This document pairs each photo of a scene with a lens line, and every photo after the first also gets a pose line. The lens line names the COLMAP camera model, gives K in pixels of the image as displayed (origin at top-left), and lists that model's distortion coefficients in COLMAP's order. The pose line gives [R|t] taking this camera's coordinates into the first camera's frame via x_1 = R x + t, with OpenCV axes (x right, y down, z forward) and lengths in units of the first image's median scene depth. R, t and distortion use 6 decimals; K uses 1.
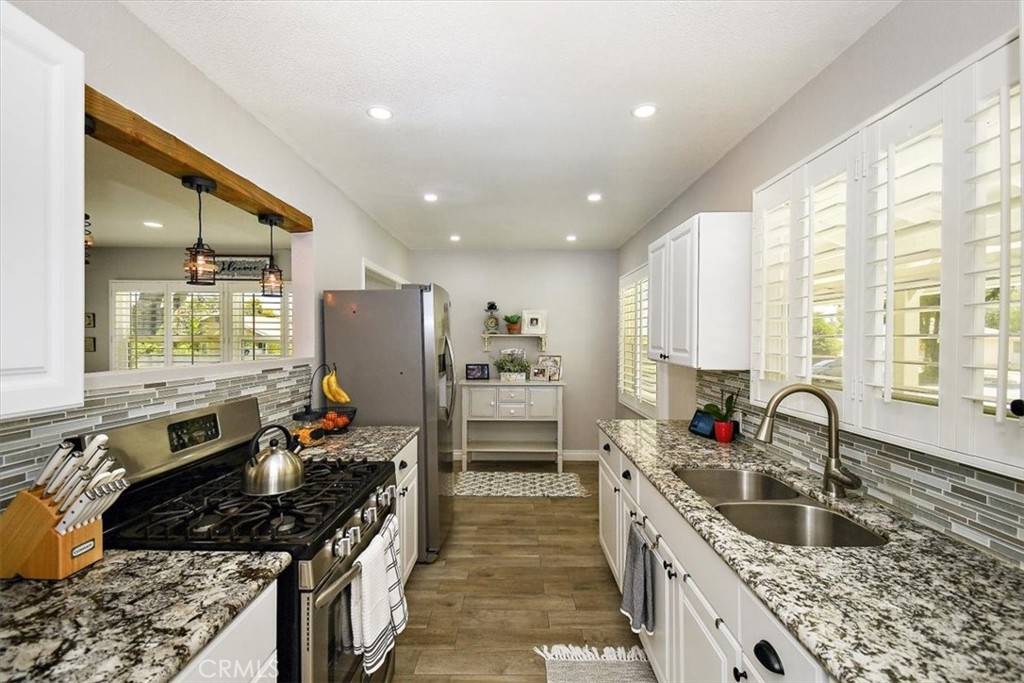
lens RADIAL K [[451.9, 0, 511.8], [0, 451.9, 339.3], [0, 0, 1]] dist [0.037654, -0.023345]
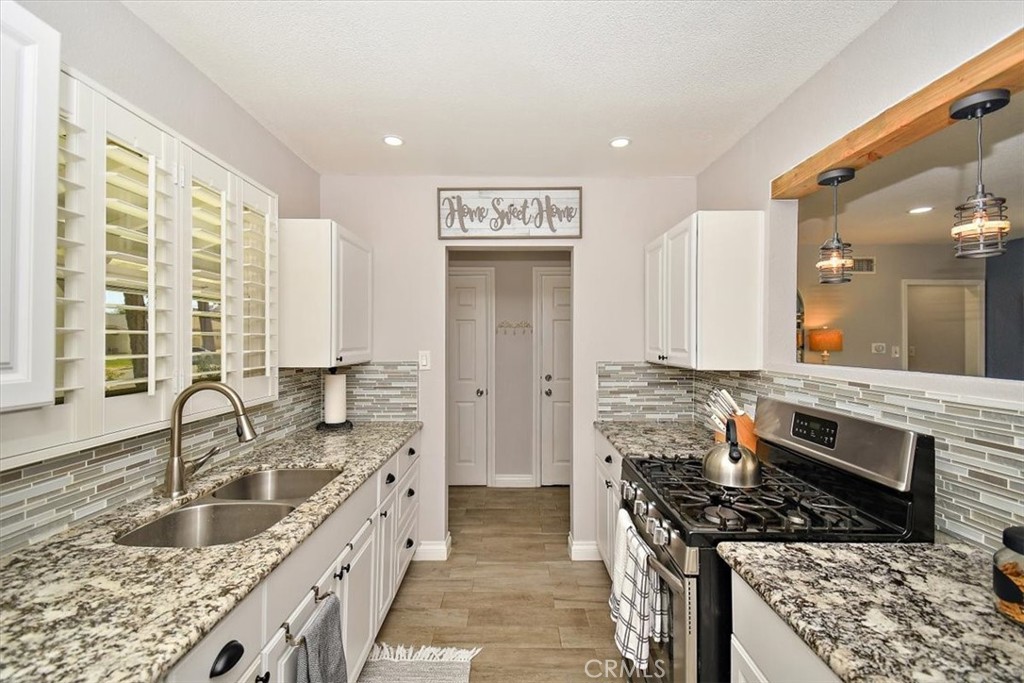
lens RADIAL K [[449.8, 0, 513.1], [0, 449.8, 332.1], [0, 0, 1]] dist [0.049254, -0.024563]
pose [[-0.999916, -0.005410, -0.011786, -0.006222], [-0.005268, 0.999914, -0.012033, 0.000306], [0.011850, -0.011970, -0.999858, 1.718369]]
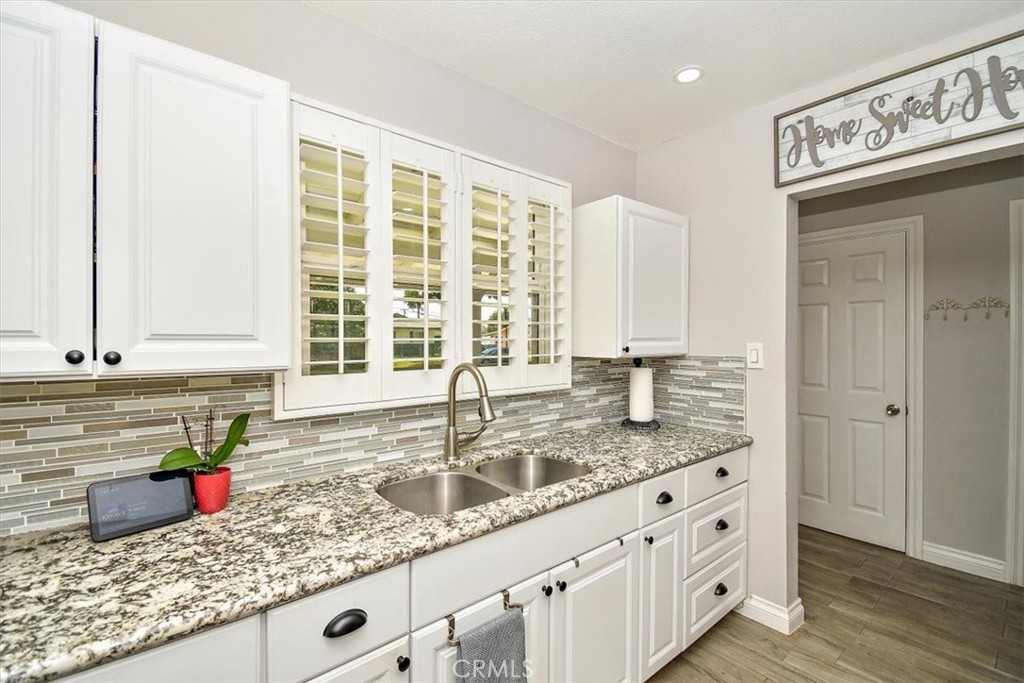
lens RADIAL K [[451.9, 0, 511.8], [0, 451.9, 339.3], [0, 0, 1]] dist [0.037654, -0.023345]
pose [[-0.645684, -0.003147, 0.763598, -0.217066], [0.002422, 0.999978, 0.006169, 0.031017], [-0.763601, 0.005833, -0.645662, 1.387381]]
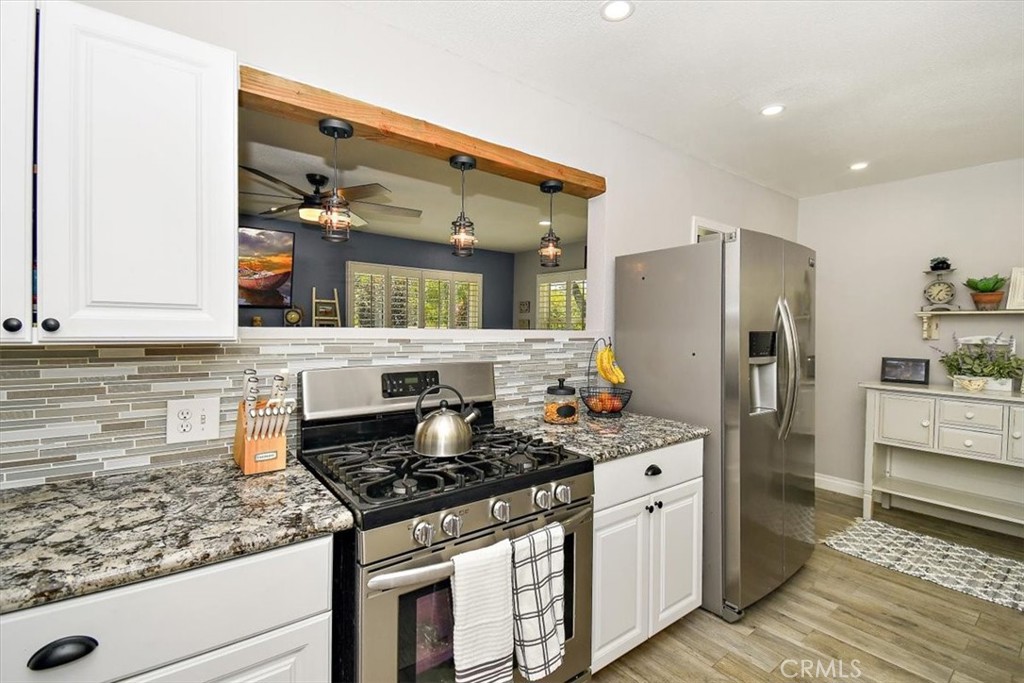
lens RADIAL K [[463.4, 0, 515.9], [0, 463.4, 338.6], [0, 0, 1]] dist [0.041260, -0.026730]
pose [[0.615299, 0.026056, -0.787863, 0.287231], [-0.015113, 0.999660, 0.021258, 0.055870], [0.788149, -0.001173, 0.615484, 0.436171]]
